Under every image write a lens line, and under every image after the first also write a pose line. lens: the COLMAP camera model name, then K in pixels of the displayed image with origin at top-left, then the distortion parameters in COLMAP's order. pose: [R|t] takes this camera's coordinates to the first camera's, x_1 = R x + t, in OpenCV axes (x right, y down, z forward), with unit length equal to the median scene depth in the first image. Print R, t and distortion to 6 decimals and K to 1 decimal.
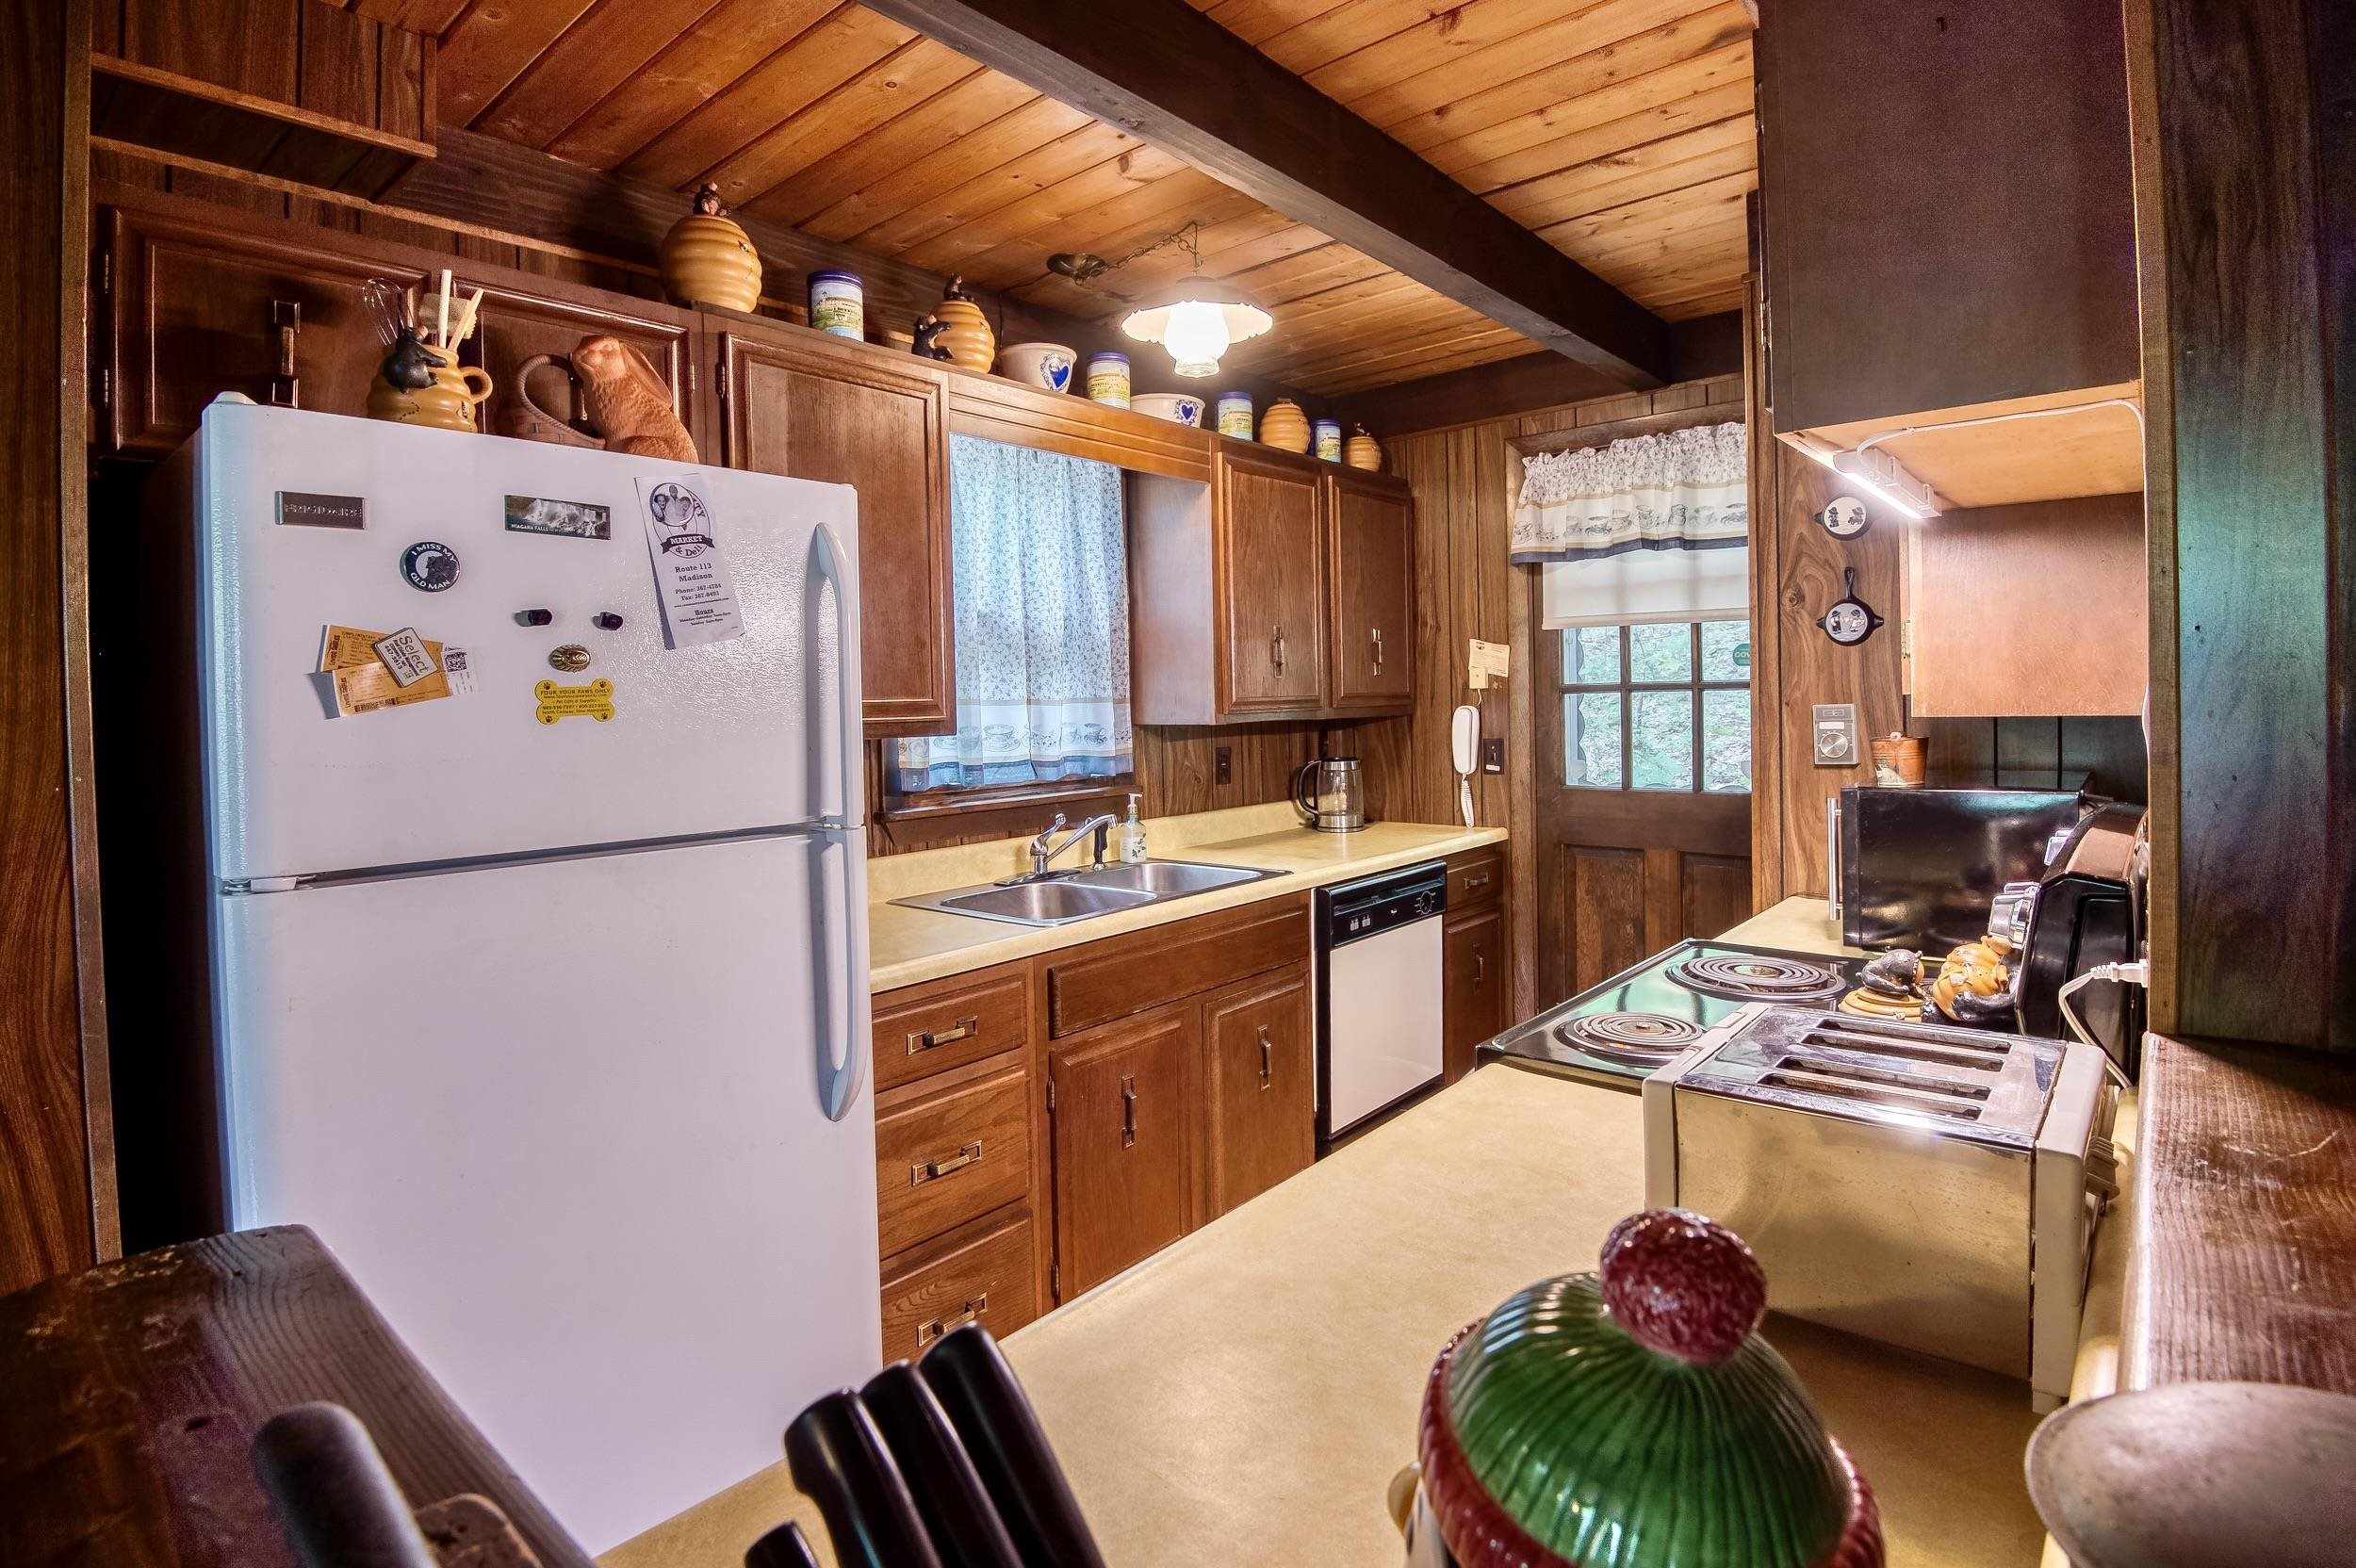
lens RADIAL K [[1021.2, 0, 1192.4], [0, 1021.2, 782.9], [0, 0, 1]] dist [-0.000266, -0.030003]
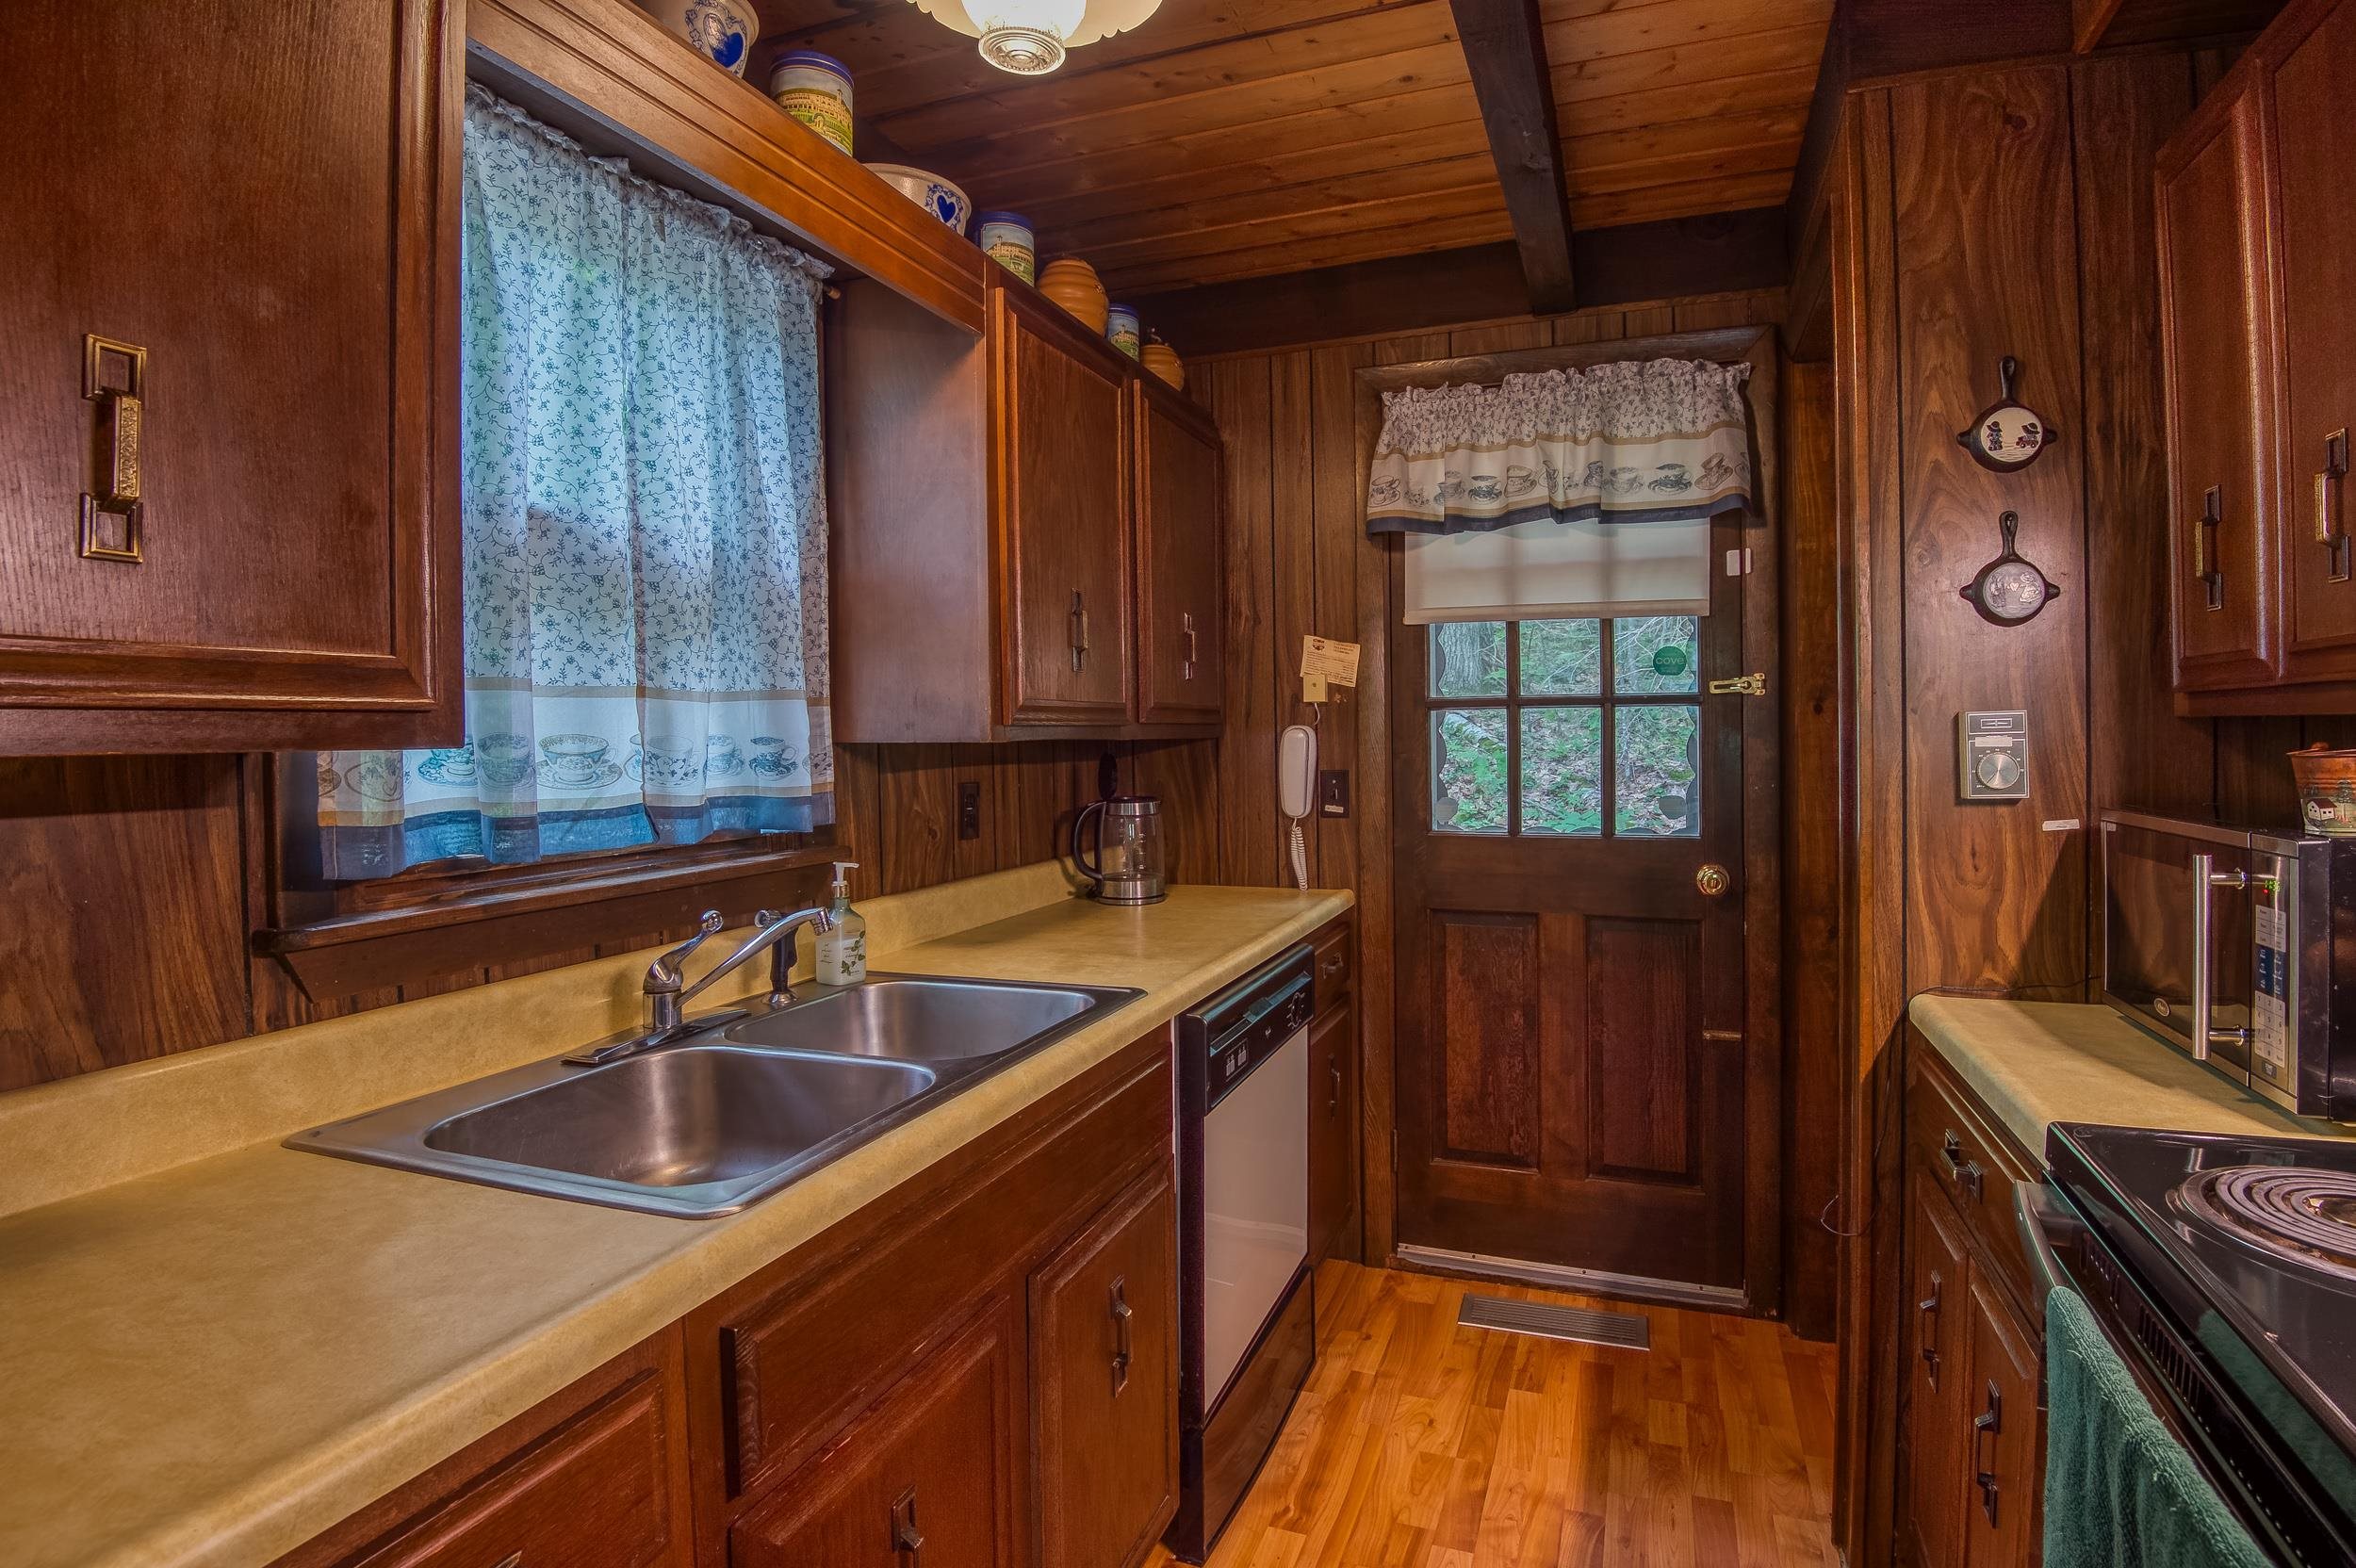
lens RADIAL K [[1021.2, 0, 1192.4], [0, 1021.2, 782.9], [0, 0, 1]] dist [-0.000266, -0.030003]
pose [[0.934018, -0.002758, 0.357215, -0.079238], [0.017197, 0.999158, -0.037251, -0.009194], [-0.356812, 0.040936, 0.933279, 0.399869]]
